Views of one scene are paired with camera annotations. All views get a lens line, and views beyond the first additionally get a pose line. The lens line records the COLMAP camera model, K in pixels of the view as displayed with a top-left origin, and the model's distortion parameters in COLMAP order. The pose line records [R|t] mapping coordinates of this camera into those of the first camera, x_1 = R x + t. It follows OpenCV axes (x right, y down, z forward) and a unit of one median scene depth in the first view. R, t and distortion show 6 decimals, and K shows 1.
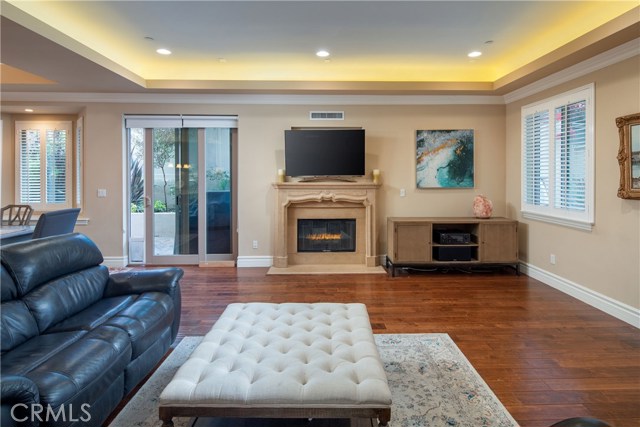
lens RADIAL K [[325.6, 0, 329.5], [0, 325.6, 176.7], [0, 0, 1]] dist [0.005185, -0.001987]
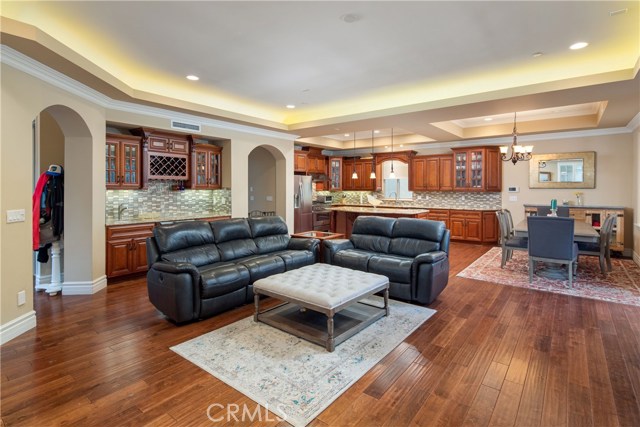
lens RADIAL K [[325.6, 0, 318.5], [0, 325.6, 190.1], [0, 0, 1]] dist [0.005185, -0.001987]
pose [[-0.649098, 0.002106, -0.760702, 0.497469], [-0.001274, 0.999992, 0.003855, 0.000049], [0.760704, 0.003472, -0.649090, 0.863021]]
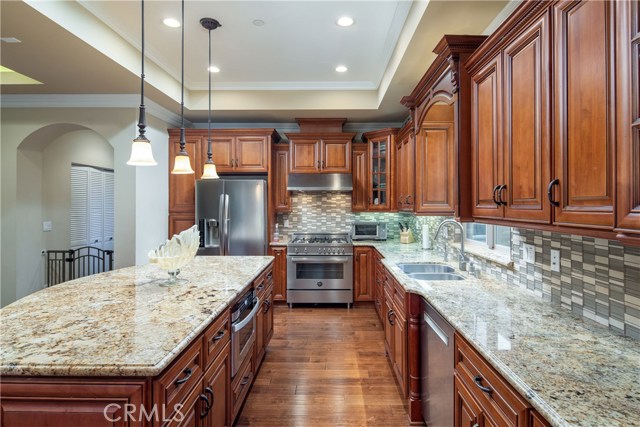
lens RADIAL K [[325.6, 0, 319.0], [0, 325.6, 206.5], [0, 0, 1]] dist [0.005185, -0.001987]
pose [[-0.998493, -0.006376, 0.054513, -1.074724], [-0.006058, 0.999964, 0.005993, -0.008328], [-0.054549, 0.005654, -0.998495, 0.489996]]
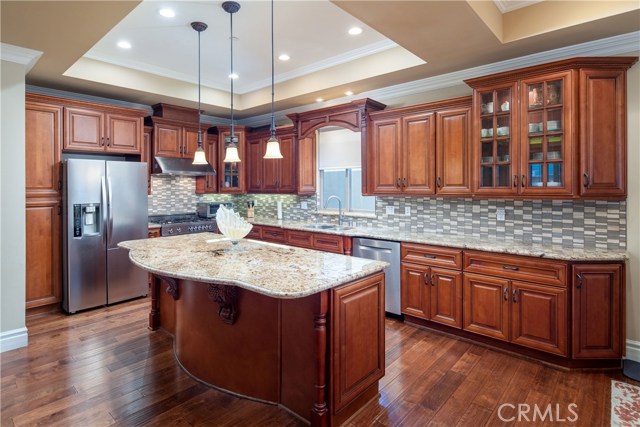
lens RADIAL K [[346.9, 0, 277.1], [0, 346.9, 188.4], [0, 0, 1]] dist [-0.005621, -0.000306]
pose [[-0.735101, -0.000390, -0.677957, -0.514306], [-0.000647, 1.000000, 0.000126, -0.005438], [0.677957, 0.000532, -0.735101, 0.531823]]
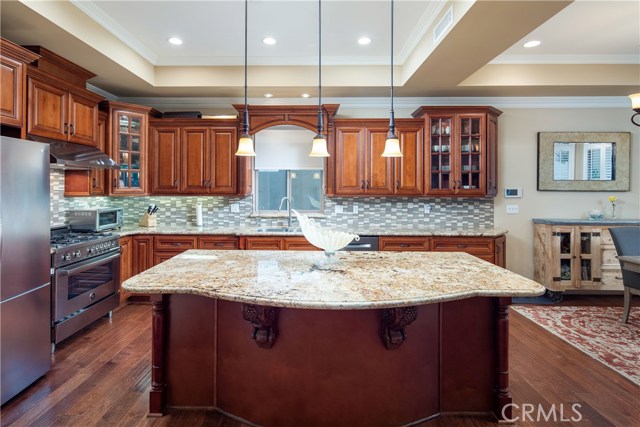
lens RADIAL K [[325.6, 0, 306.8], [0, 325.6, 188.6], [0, 0, 1]] dist [0.005185, -0.001987]
pose [[-0.051374, -0.003799, -0.998672, -0.408564], [-0.002776, 0.999989, -0.003661, -0.004633], [0.998676, 0.002584, -0.051384, 0.048231]]
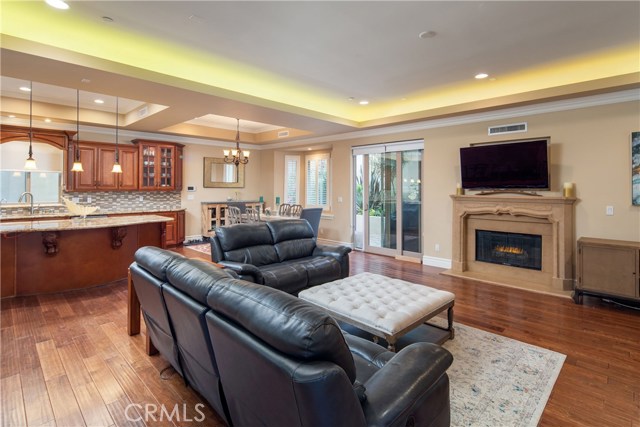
lens RADIAL K [[325.6, 0, 323.8], [0, 325.6, 187.1], [0, 0, 1]] dist [0.005185, -0.001987]
pose [[0.696140, 0.000723, -0.717905, 0.328194], [-0.003759, 0.999989, -0.002638, -0.004074], [0.717896, 0.004535, 0.696136, -0.106052]]
